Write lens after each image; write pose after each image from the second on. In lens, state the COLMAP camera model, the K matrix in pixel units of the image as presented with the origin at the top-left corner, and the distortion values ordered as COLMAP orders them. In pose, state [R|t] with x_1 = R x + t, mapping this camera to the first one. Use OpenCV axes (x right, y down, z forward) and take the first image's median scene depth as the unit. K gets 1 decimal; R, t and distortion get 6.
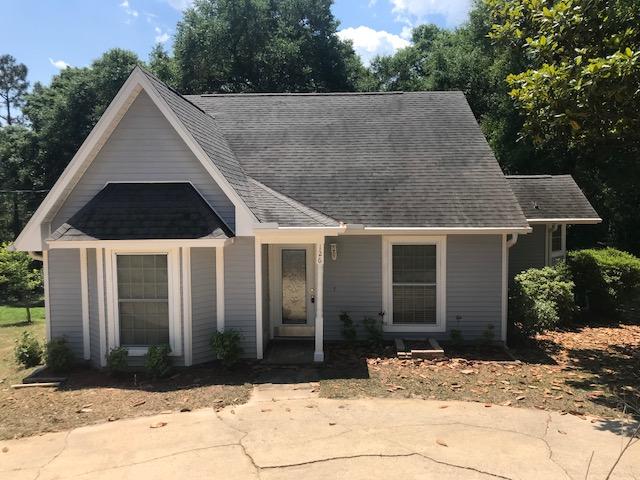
lens RADIAL K [[526.0, 0, 320.4], [0, 526.0, 241.0], [0, 0, 1]] dist [0.033788, -0.034980]
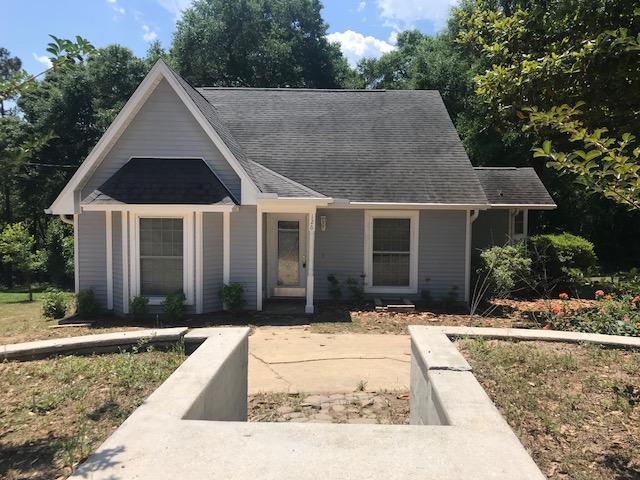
lens RADIAL K [[526.0, 0, 322.0], [0, 526.0, 241.0], [0, 0, 1]] dist [0.033788, -0.034980]
pose [[0.999318, 0.015785, 0.033393, -0.015175], [-0.015645, 0.999868, -0.004457, 0.065838], [-0.033459, 0.003932, 0.999432, -0.163888]]
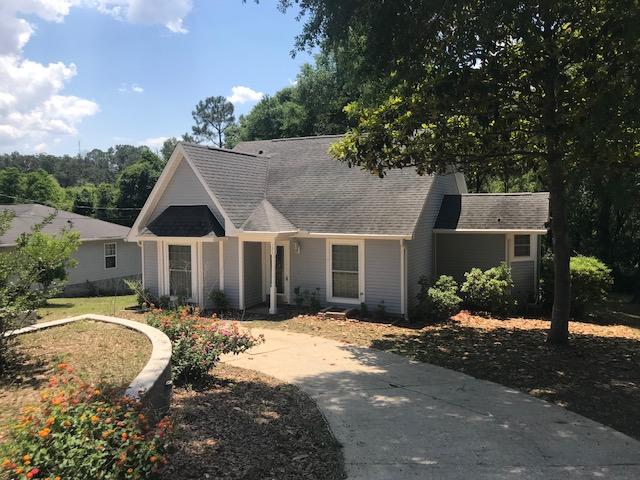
lens RADIAL K [[526.0, 0, 325.5], [0, 526.0, 241.0], [0, 0, 1]] dist [0.033788, -0.034980]
pose [[0.920863, 0.027260, -0.388933, 0.717530], [-0.029982, 0.999550, -0.000929, -0.001498], [0.388732, 0.012516, 0.921266, -0.413151]]
